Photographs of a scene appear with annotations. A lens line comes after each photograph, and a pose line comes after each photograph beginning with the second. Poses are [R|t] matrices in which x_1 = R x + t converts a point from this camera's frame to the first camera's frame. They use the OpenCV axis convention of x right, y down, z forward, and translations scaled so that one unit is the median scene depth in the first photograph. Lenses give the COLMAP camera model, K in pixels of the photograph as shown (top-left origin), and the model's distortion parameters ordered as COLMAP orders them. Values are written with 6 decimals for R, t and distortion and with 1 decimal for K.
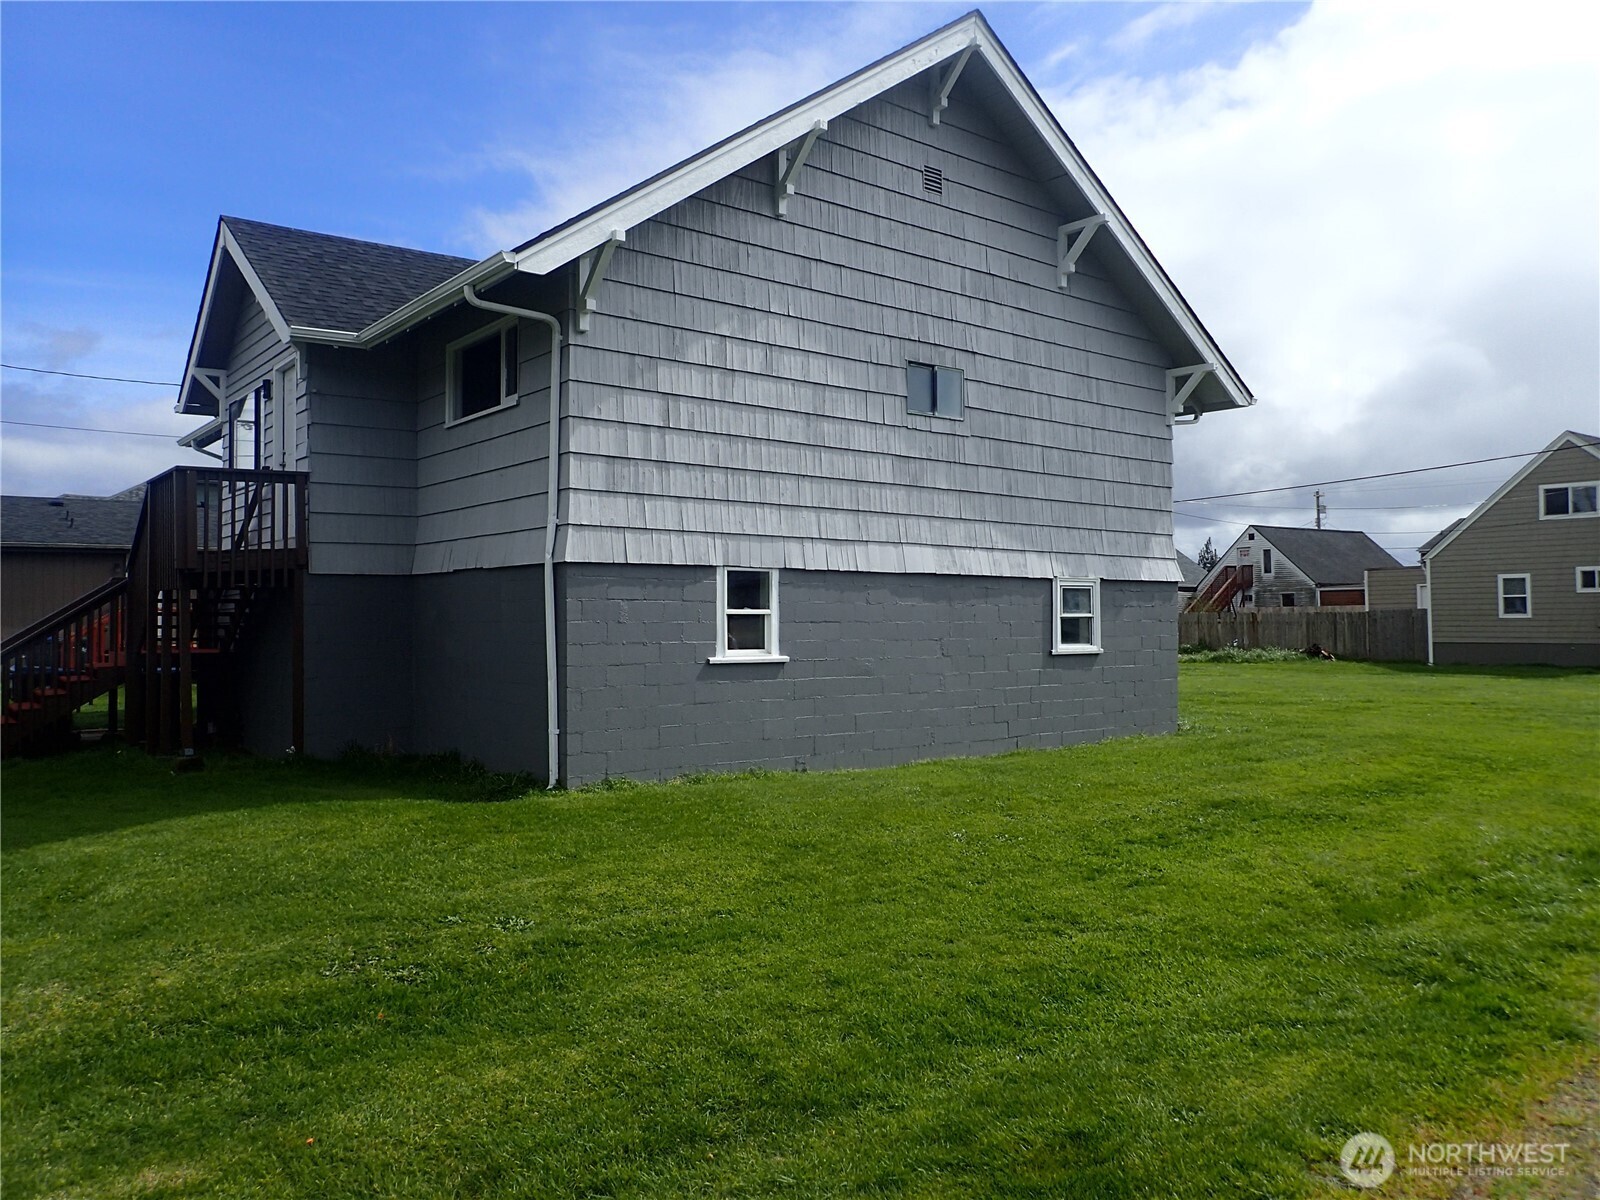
lens RADIAL K [[1189.2, 0, 809.1], [0, 1189.2, 591.3], [0, 0, 1]] dist [0.006035, -0.007005]
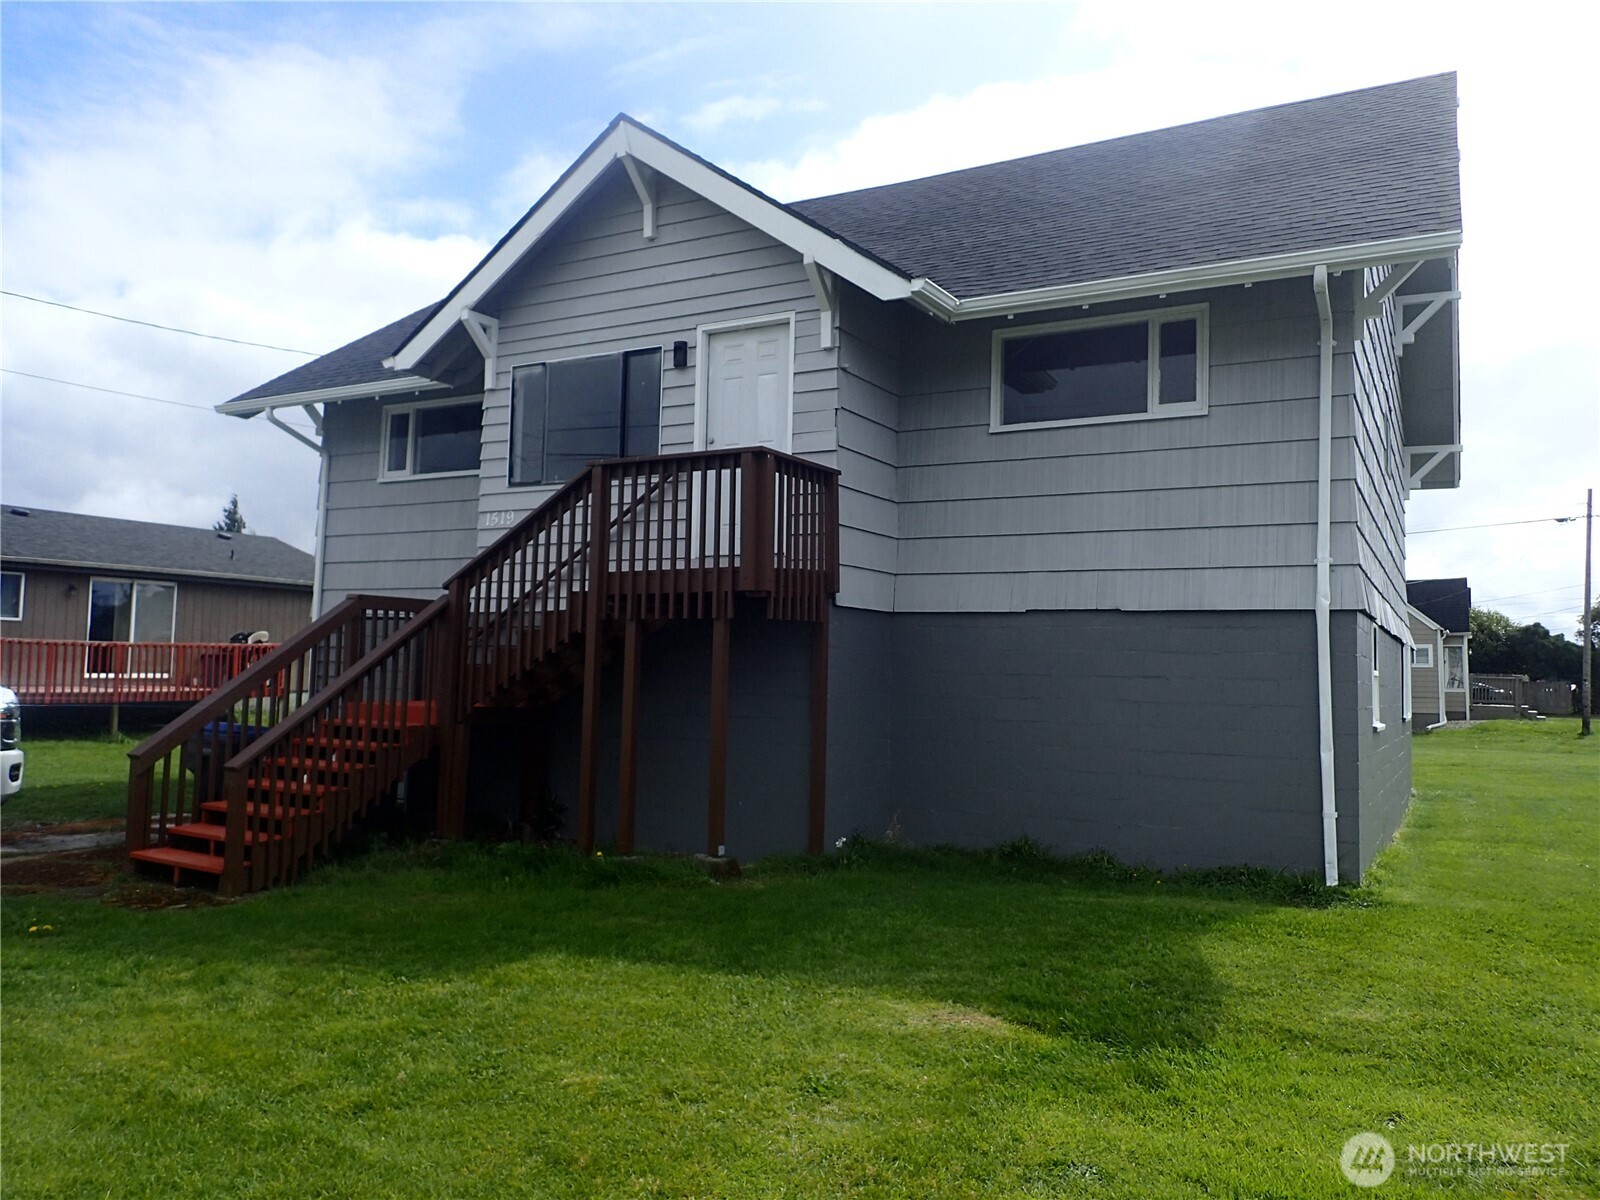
lens RADIAL K [[1189.2, 0, 809.1], [0, 1189.2, 591.3], [0, 0, 1]] dist [0.006035, -0.007005]
pose [[0.921916, 0.046562, 0.384582, -0.657021], [-0.030705, 0.998410, -0.047274, 0.010845], [-0.386171, 0.031774, 0.921880, 0.283282]]
